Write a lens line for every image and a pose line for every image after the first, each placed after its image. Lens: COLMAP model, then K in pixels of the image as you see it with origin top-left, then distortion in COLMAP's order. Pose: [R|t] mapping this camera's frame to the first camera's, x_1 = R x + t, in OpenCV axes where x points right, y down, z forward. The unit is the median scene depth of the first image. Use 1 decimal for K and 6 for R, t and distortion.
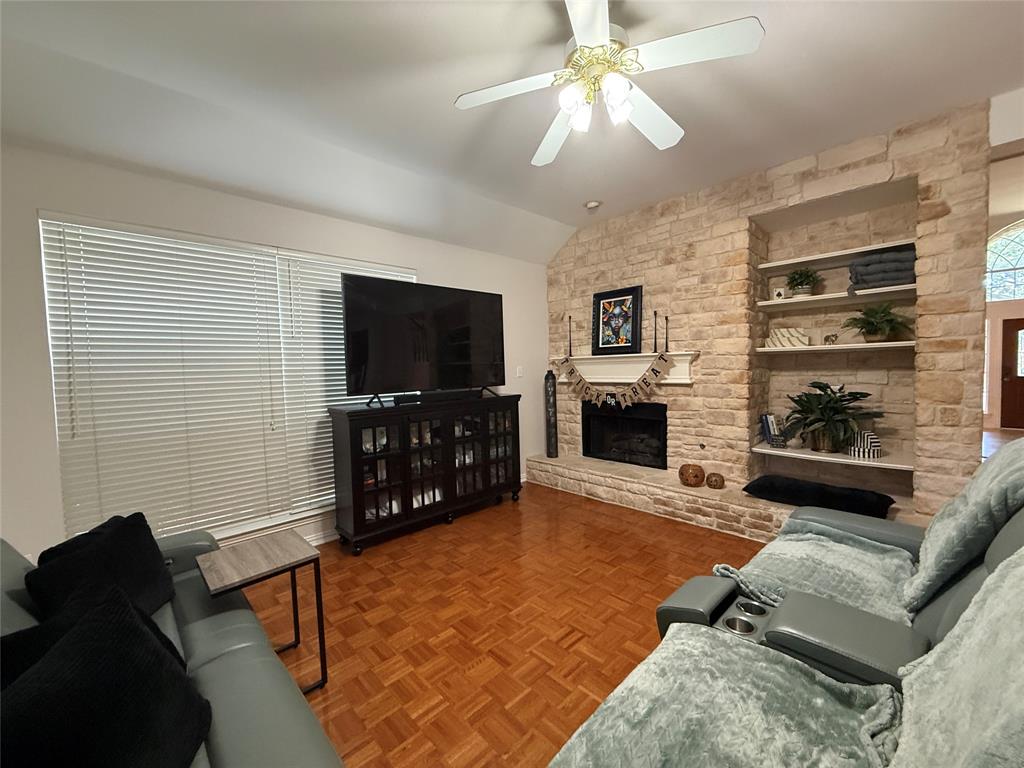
lens RADIAL K [[409.8, 0, 508.5], [0, 409.8, 385.3], [0, 0, 1]] dist [0.000759, 0.000927]
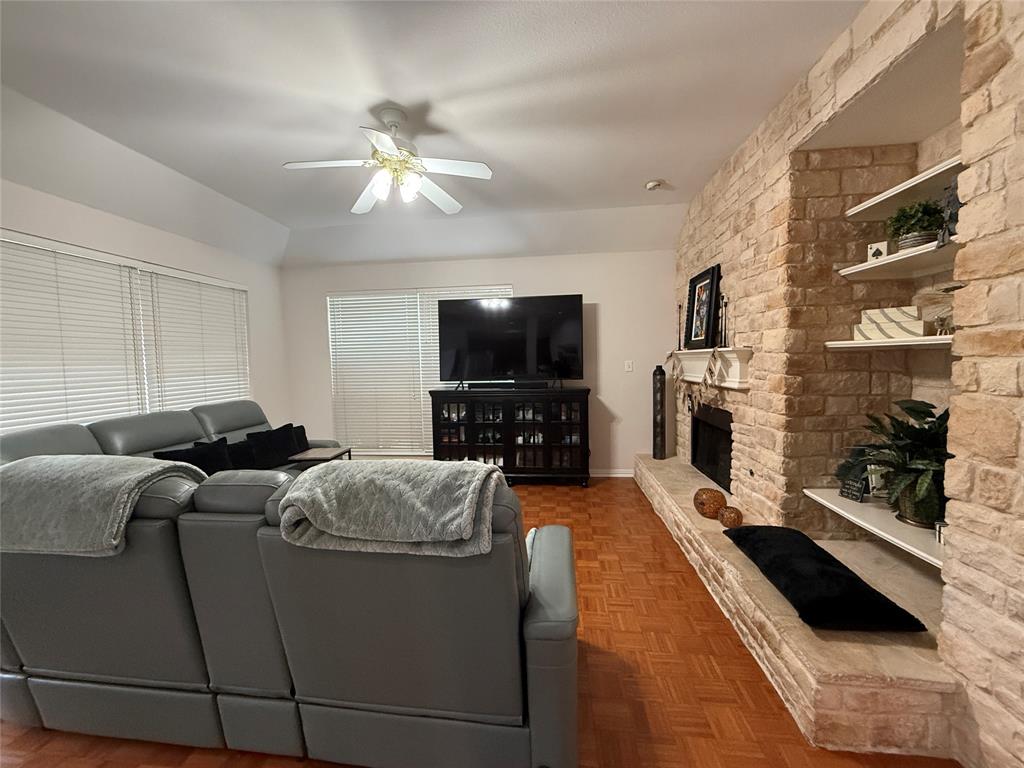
lens RADIAL K [[409.8, 0, 508.0], [0, 409.8, 385.6], [0, 0, 1]] dist [0.000759, 0.000927]
pose [[0.643419, 0.062097, -0.762991, 0.810691], [-0.032417, 0.998021, 0.053888, -0.040992], [0.764828, -0.009939, 0.644158, 0.189336]]
